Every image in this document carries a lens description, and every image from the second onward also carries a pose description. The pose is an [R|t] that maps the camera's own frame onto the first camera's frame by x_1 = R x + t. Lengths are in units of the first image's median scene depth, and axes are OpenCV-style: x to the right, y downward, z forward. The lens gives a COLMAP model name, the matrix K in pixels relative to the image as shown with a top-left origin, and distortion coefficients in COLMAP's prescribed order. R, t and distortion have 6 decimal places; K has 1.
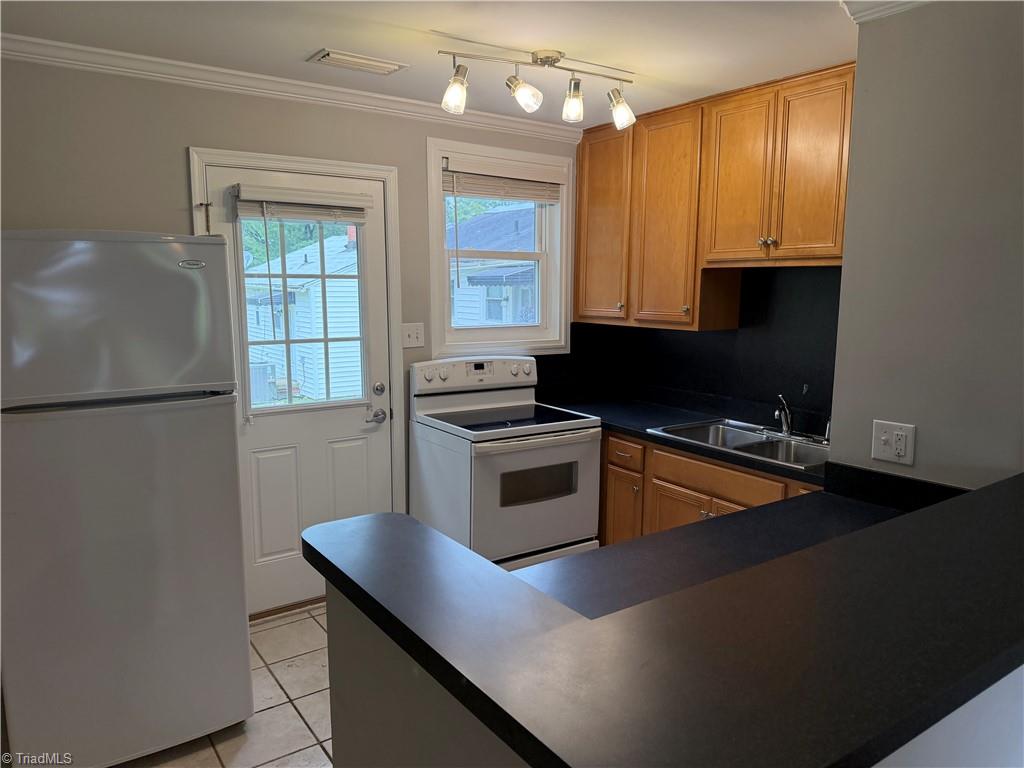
lens RADIAL K [[717.5, 0, 513.0], [0, 717.5, 389.4], [0, 0, 1]] dist [0.157952, -0.328611]
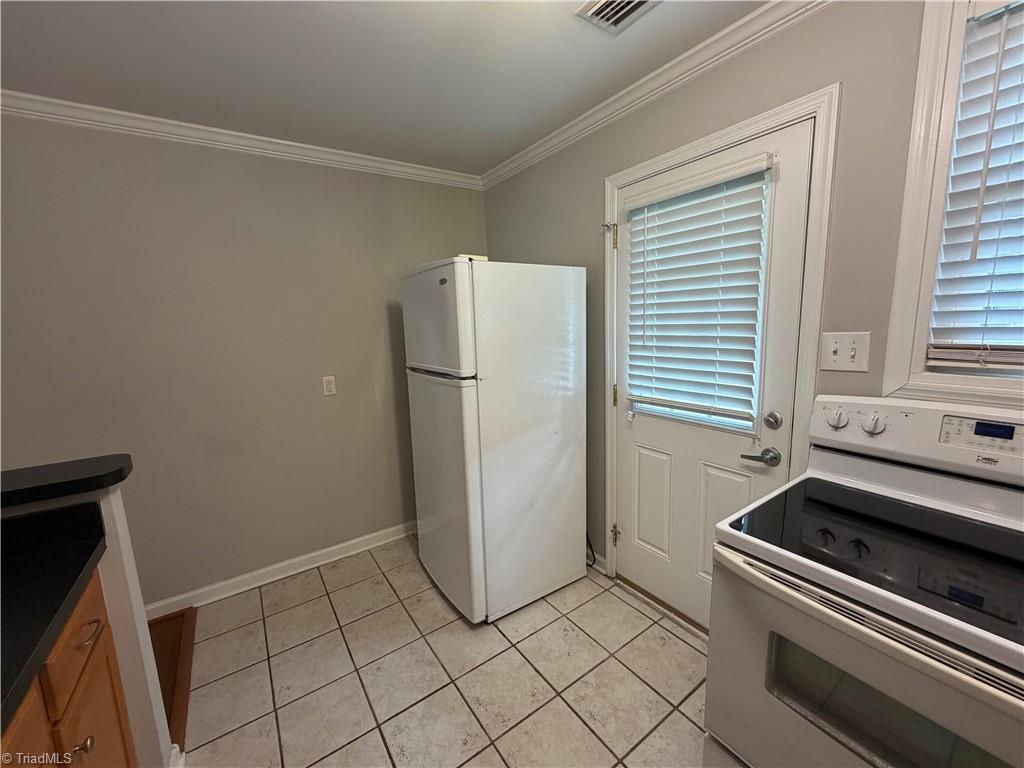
lens RADIAL K [[409.0, 0, 512.0], [0, 409.0, 384.0], [0, 0, 1]] dist [-0.000806, -0.000007]
pose [[-0.011617, 0.149923, -0.988629, 0.230052], [-0.108603, 0.982658, 0.150293, -0.072846], [0.994017, 0.109114, 0.004867, 0.749097]]
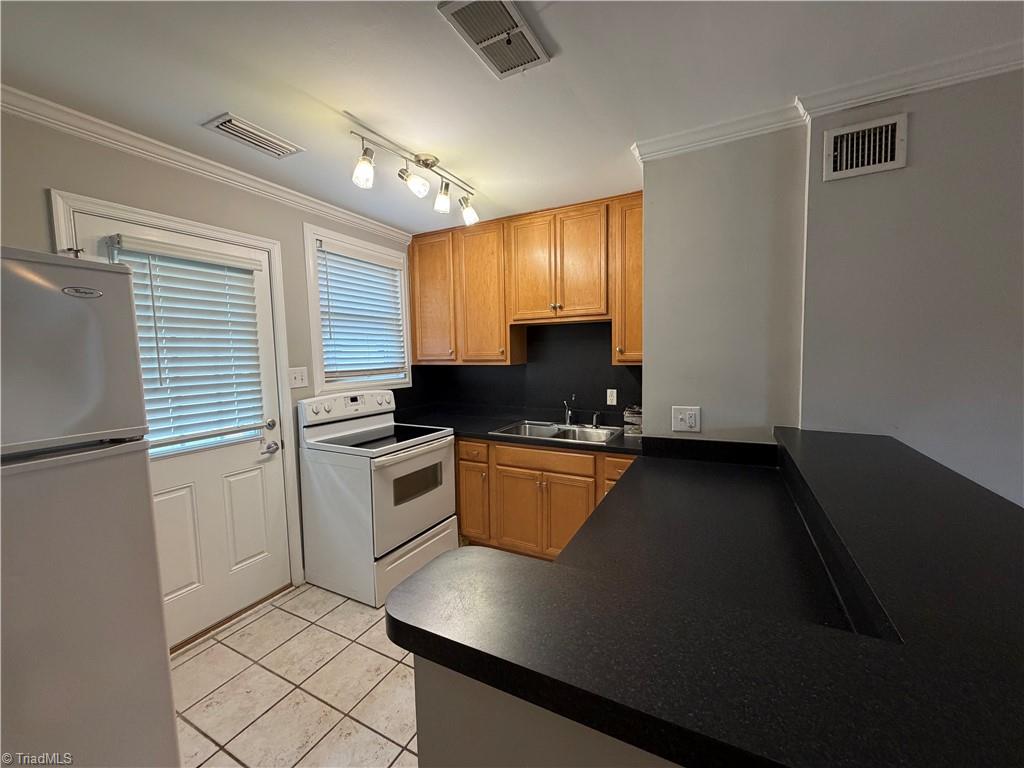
lens RADIAL K [[409.0, 0, 512.0], [0, 409.0, 384.0], [0, 0, 1]] dist [-0.000806, -0.000007]
pose [[0.886539, -0.058980, 0.458879, -0.142960], [0.091984, 0.994510, -0.049886, 0.003458], [-0.453417, 0.086435, 0.887097, 0.233348]]
